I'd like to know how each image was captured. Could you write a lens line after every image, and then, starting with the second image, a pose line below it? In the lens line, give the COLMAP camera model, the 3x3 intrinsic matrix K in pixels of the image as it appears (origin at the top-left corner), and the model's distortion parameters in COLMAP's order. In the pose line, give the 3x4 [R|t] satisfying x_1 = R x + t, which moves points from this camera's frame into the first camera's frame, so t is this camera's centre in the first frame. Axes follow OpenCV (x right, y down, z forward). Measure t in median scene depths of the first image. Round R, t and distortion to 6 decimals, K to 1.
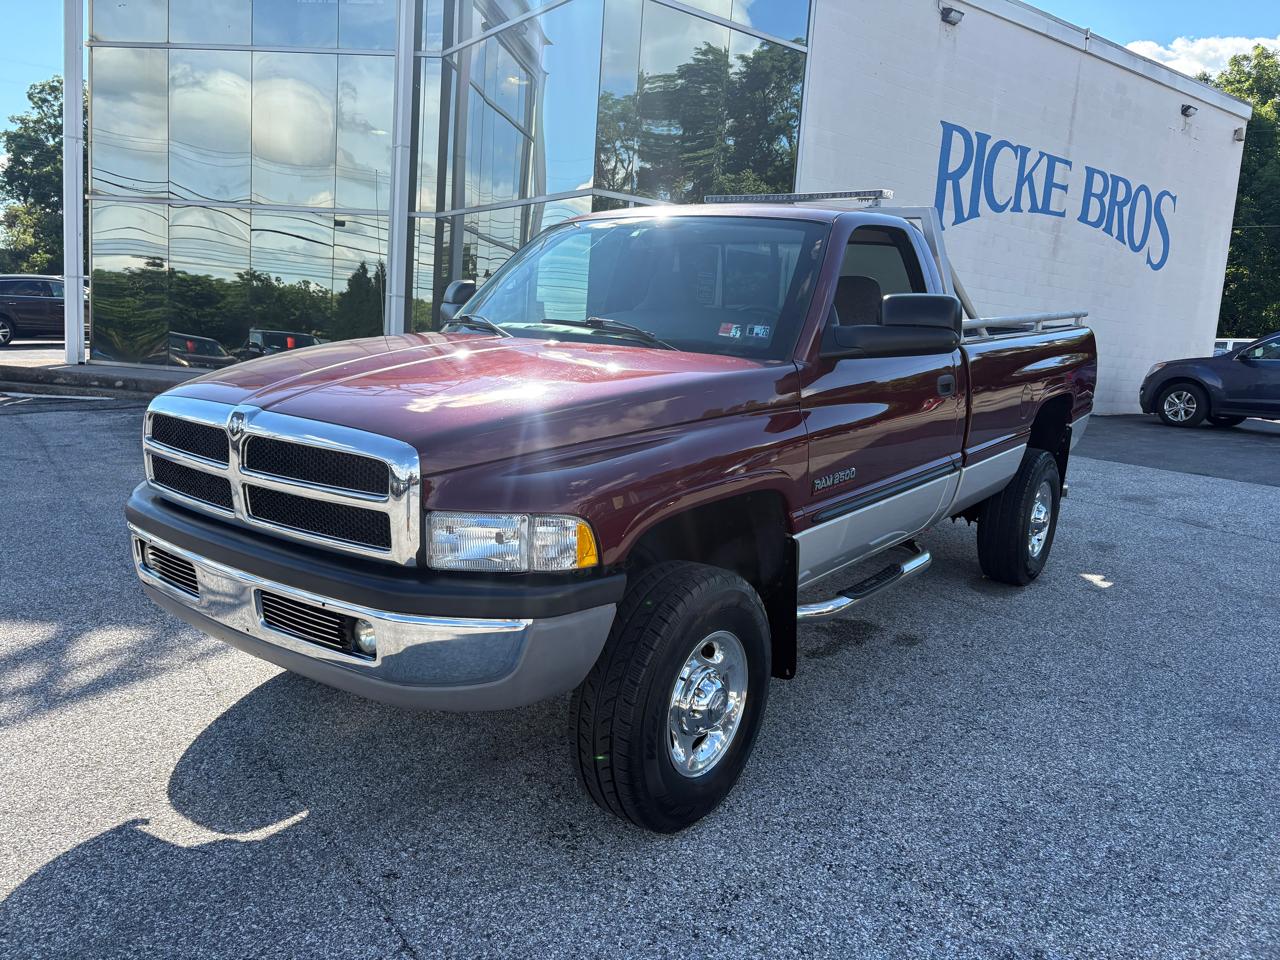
lens RADIAL K [[962.5, 0, 628.3], [0, 962.5, 475.7], [0, 0, 1]] dist [0.062461, -0.057998]
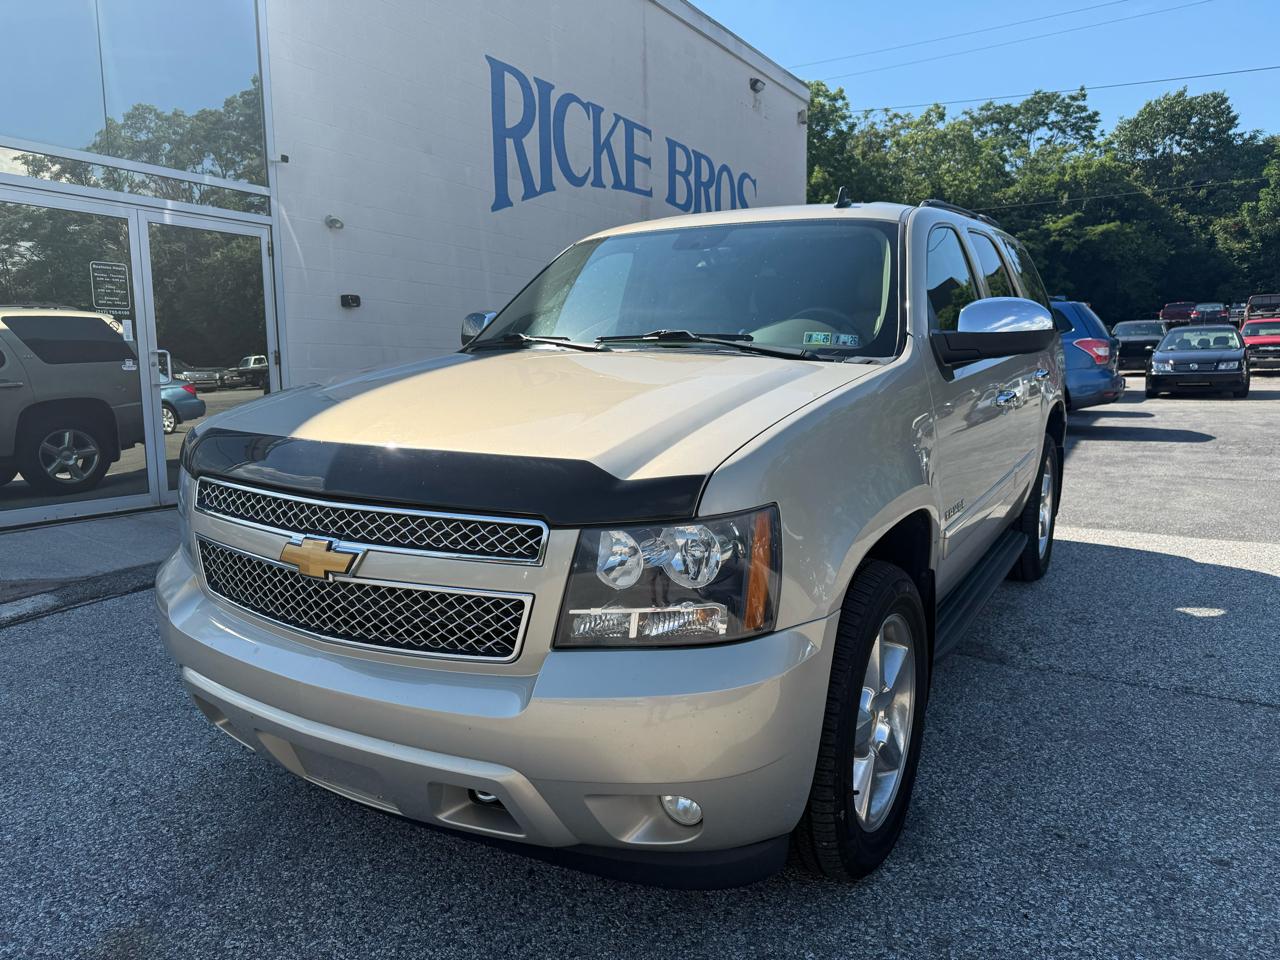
lens RADIAL K [[899.8, 0, 629.8], [0, 899.8, 485.4], [0, 0, 1]] dist [0.033702, -0.046422]
pose [[0.920710, -0.129767, 0.368040, 0.113827], [0.130662, 0.991169, 0.022603, -0.039200], [-0.367723, 0.027278, 0.929535, 0.297576]]
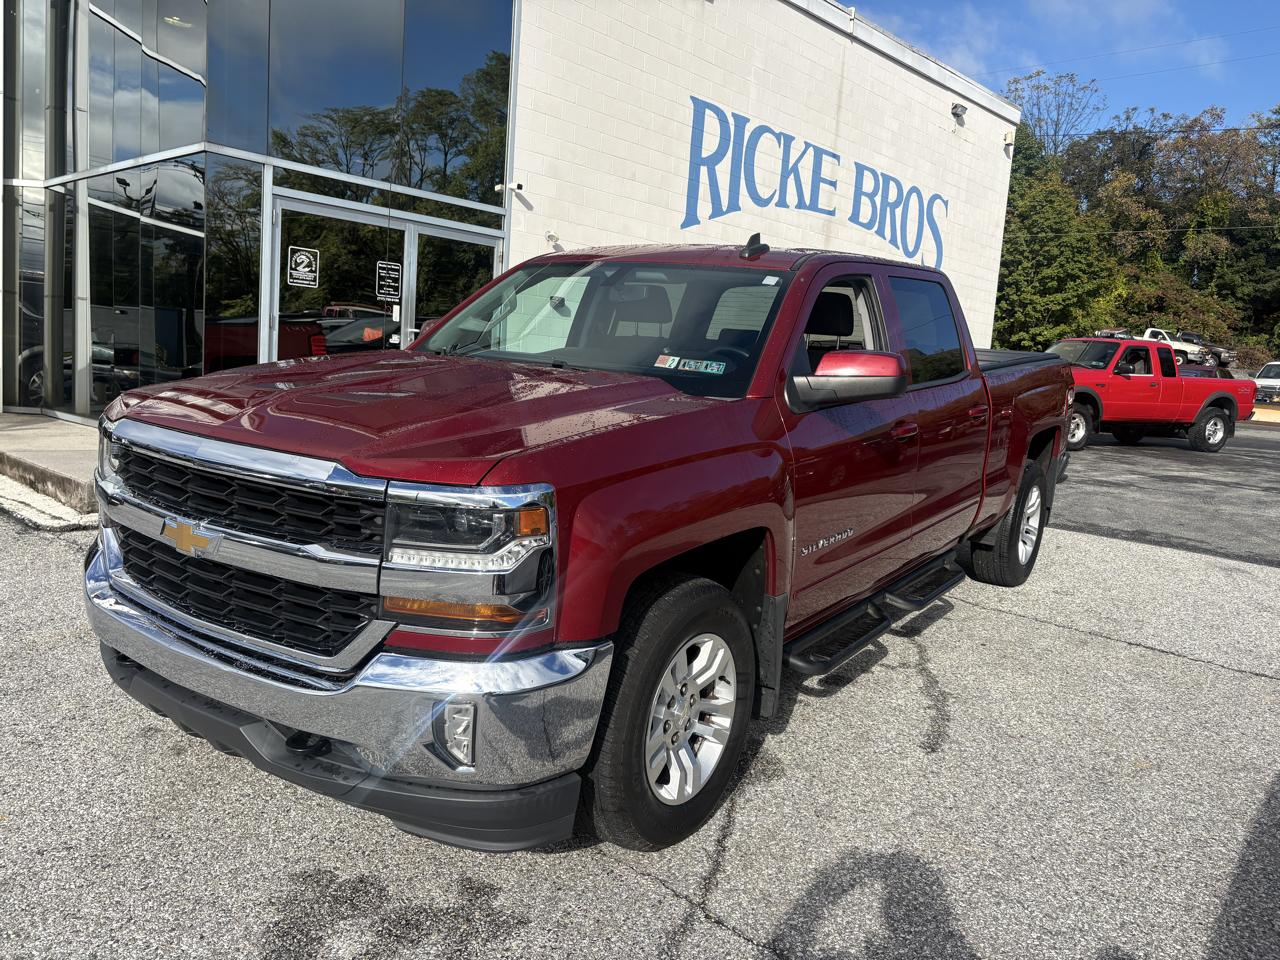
lens RADIAL K [[971.8, 0, 631.1], [0, 971.8, 471.6], [0, 0, 1]] dist [0.020076, -0.010340]
pose [[0.983367, -0.020227, 0.180497, 0.096153], [0.022662, 0.999678, -0.011442, -0.022575], [-0.180208, 0.015342, 0.983509, 0.151650]]
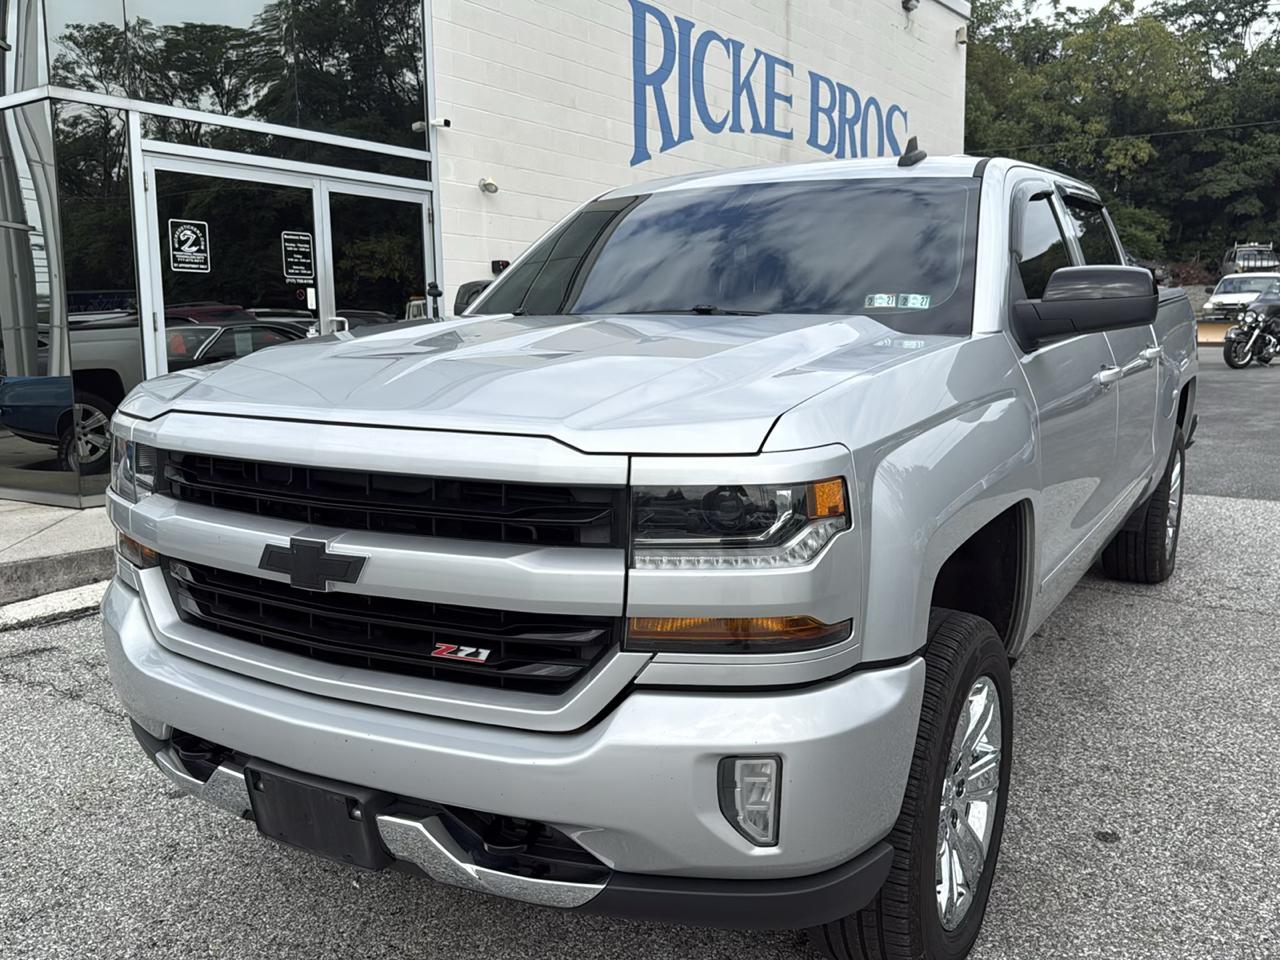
lens RADIAL K [[1140.4, 0, 634.5], [0, 1140.4, 487.5], [0, 0, 1]] dist [0.079233, -0.133408]
pose [[0.944882, -0.122926, 0.303458, 0.033067], [0.121565, 0.992306, 0.023448, -0.036165], [-0.304006, 0.014734, 0.952556, 0.206210]]
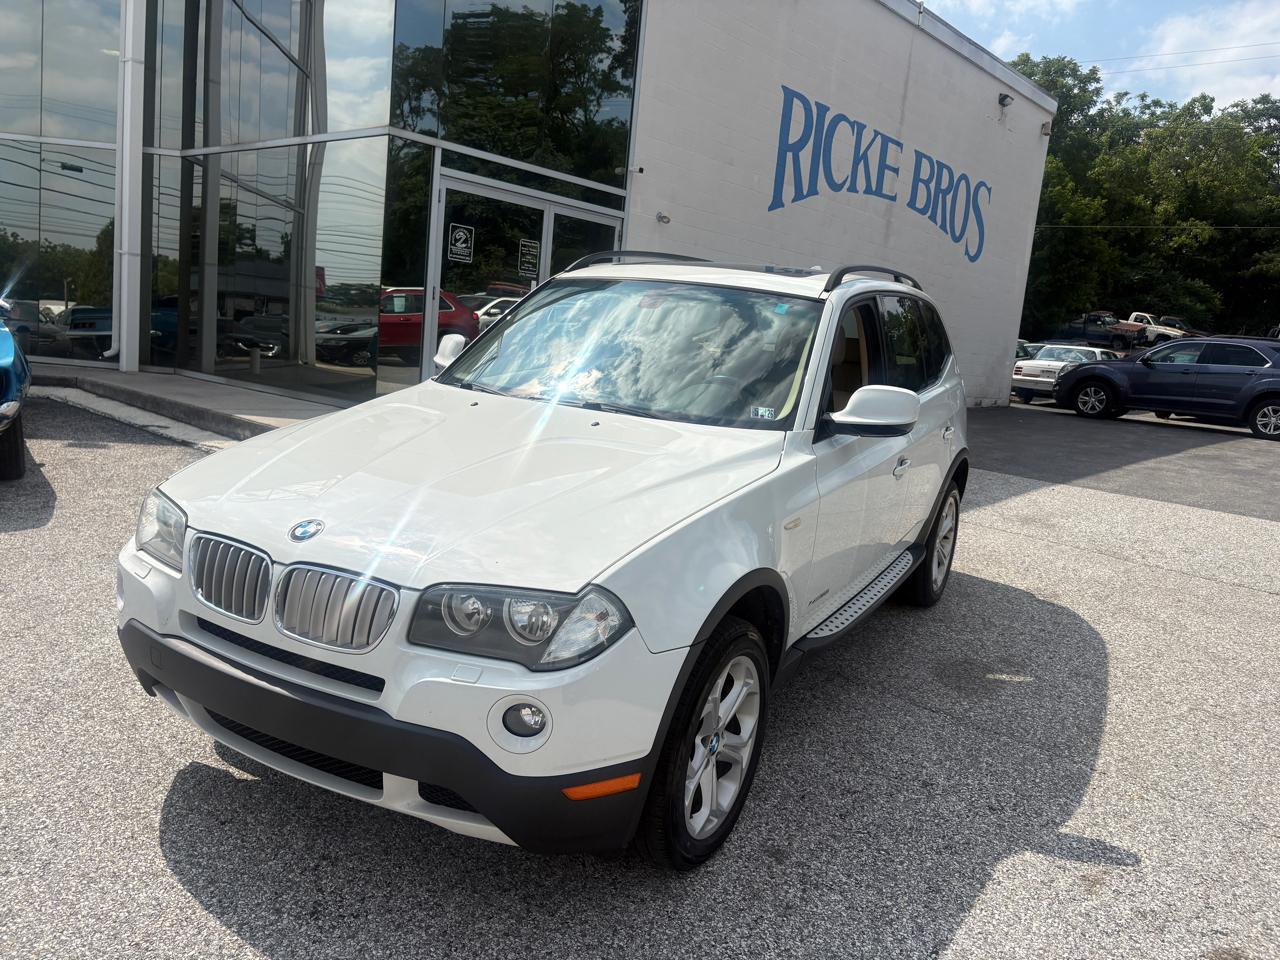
lens RADIAL K [[971.8, 0, 626.5], [0, 971.8, 479.7], [0, 0, 1]] dist [0.020076, -0.010340]
pose [[0.977911, -0.007621, 0.208883, -0.010698], [0.002004, 0.999631, 0.027088, -0.020585], [-0.209012, -0.026071, 0.977565, 0.120790]]
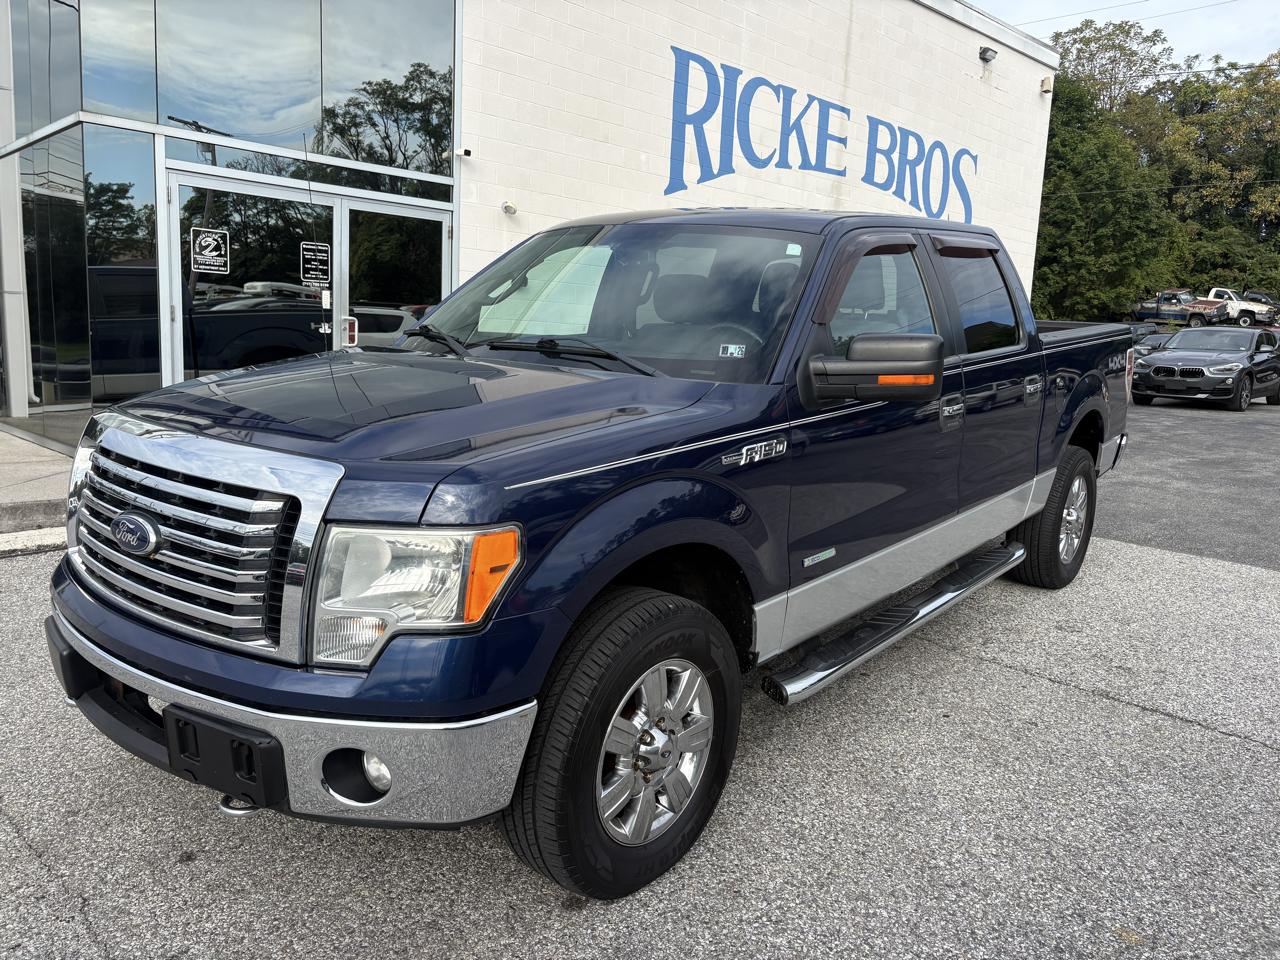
lens RADIAL K [[971.8, 0, 633.8], [0, 971.8, 472.3], [0, 0, 1]] dist [0.020076, -0.010340]
pose [[0.990655, -0.044297, 0.128996, 0.158014], [0.043065, 0.998996, 0.012326, -0.034622], [-0.129412, -0.006656, 0.991569, 0.211317]]
